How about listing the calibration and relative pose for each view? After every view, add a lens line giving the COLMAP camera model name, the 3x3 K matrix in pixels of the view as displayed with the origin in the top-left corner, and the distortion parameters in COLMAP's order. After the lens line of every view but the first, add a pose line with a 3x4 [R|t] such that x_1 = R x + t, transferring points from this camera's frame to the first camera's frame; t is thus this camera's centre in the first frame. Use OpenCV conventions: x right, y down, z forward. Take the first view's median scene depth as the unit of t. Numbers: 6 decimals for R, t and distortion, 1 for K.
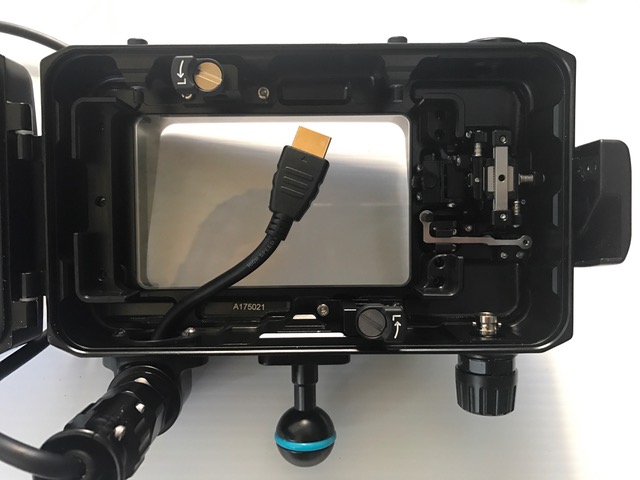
lens RADIAL K [[533.8, 0, 320.0], [0, 533.8, 240.0], [0, 0, 1]] dist [0.007674, -0.157314]
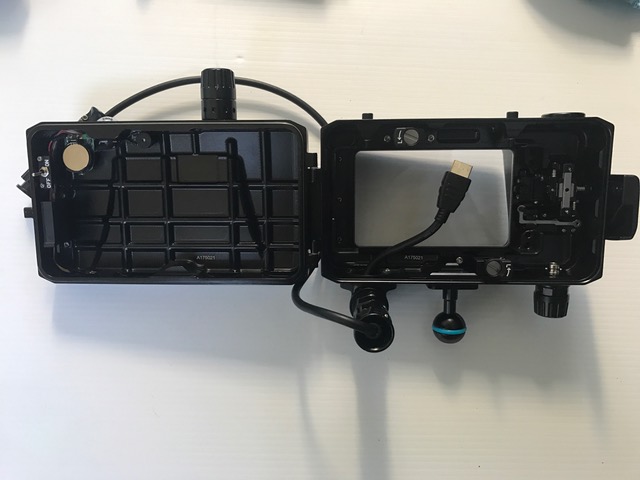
lens RADIAL K [[522.4, 0, 320.0], [0, 522.4, 240.0], [0, 0, 1]] dist [-0.007675, -0.009426]
pose [[0.998430, 0.009870, -0.055142, -0.388554], [-0.003208, 0.992814, 0.119628, -0.152228], [0.055926, -0.119263, 0.991286, -0.803130]]
